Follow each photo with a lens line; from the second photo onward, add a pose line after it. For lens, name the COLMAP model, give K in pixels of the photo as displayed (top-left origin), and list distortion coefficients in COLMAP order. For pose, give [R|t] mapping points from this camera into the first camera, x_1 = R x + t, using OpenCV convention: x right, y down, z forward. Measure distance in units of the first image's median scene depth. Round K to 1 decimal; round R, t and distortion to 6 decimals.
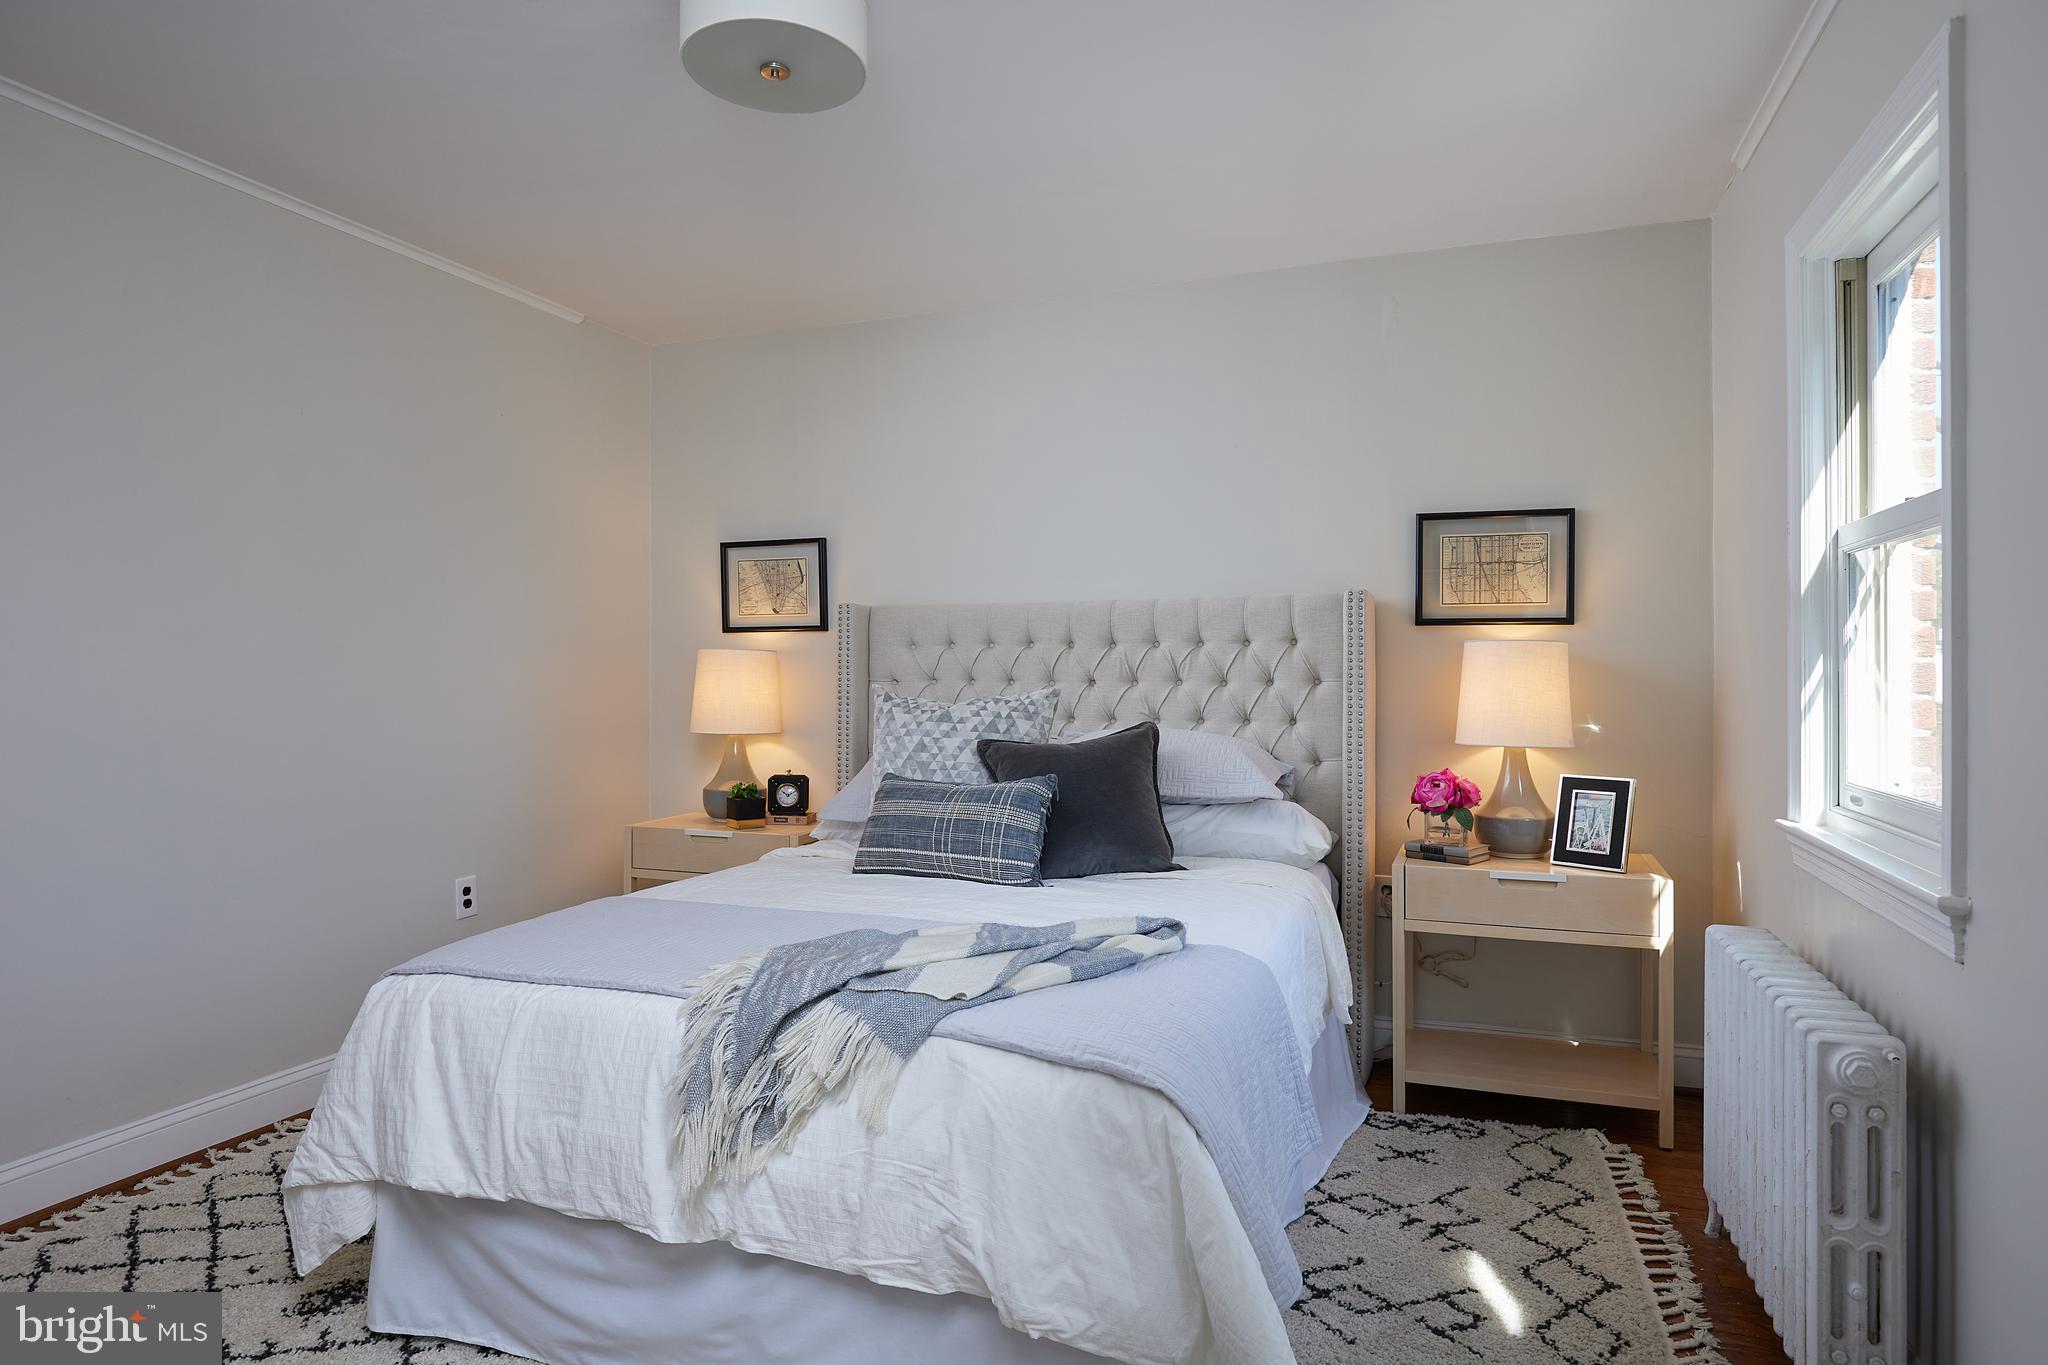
lens RADIAL K [[1157.0, 0, 1028.0], [0, 1157.0, 682.7], [0, 0, 1]] dist [-0.019190, 0.000026]
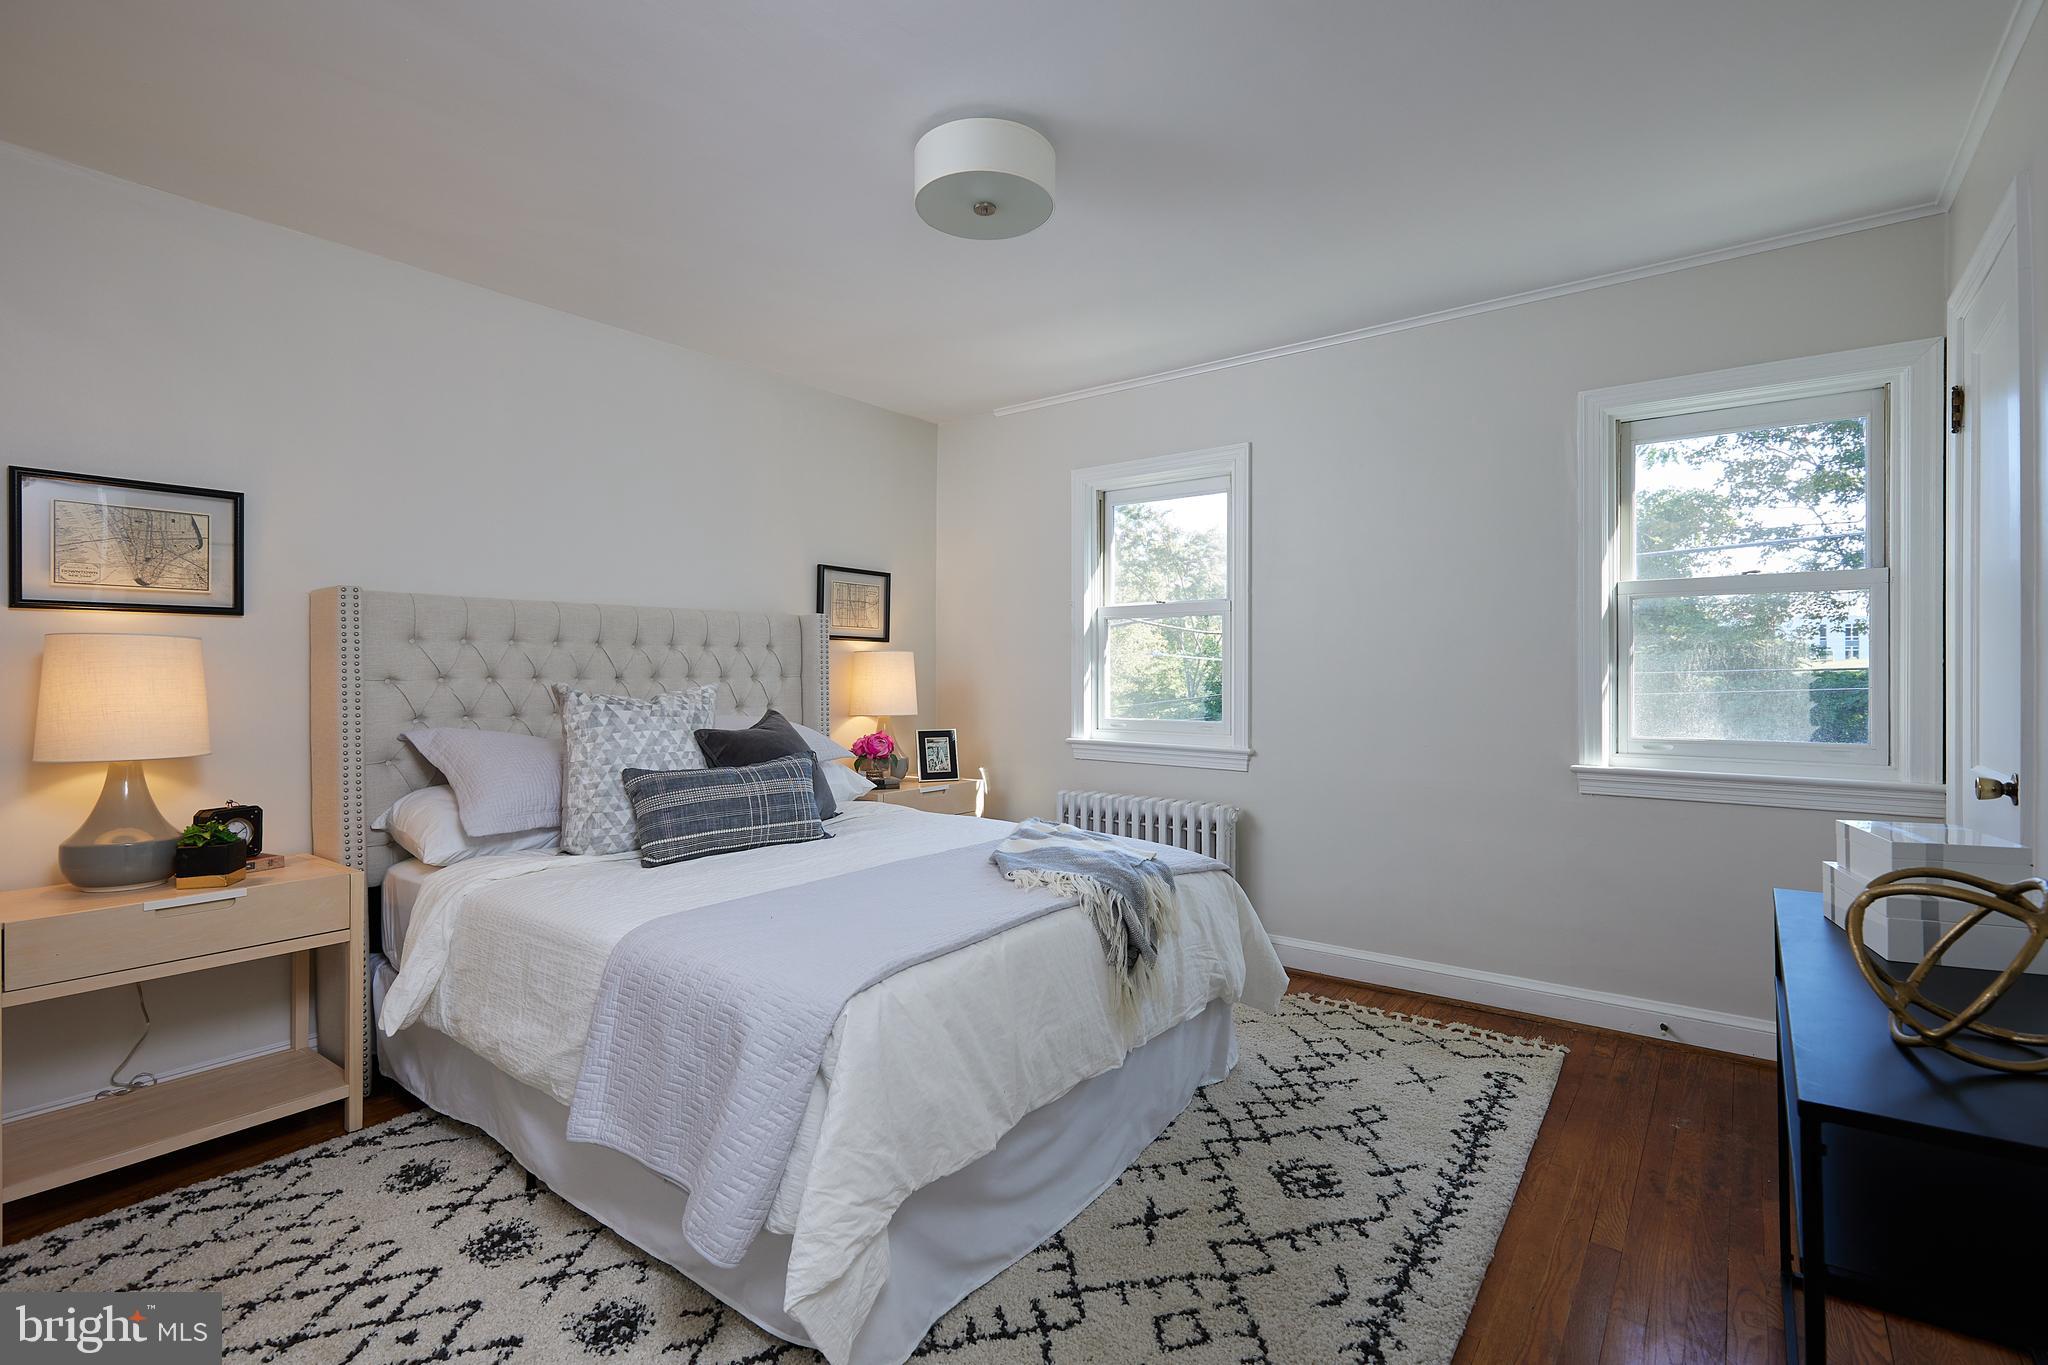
lens RADIAL K [[947.6, 0, 1028.5], [0, 947.6, 670.2], [0, 0, 1]] dist [0.002943, 0.000353]
pose [[0.285435, 0.000735, 0.958398, -0.820754], [0.008005, 0.999963, -0.003151, -0.003233], [-0.958365, 0.008572, 0.285418, 0.424818]]
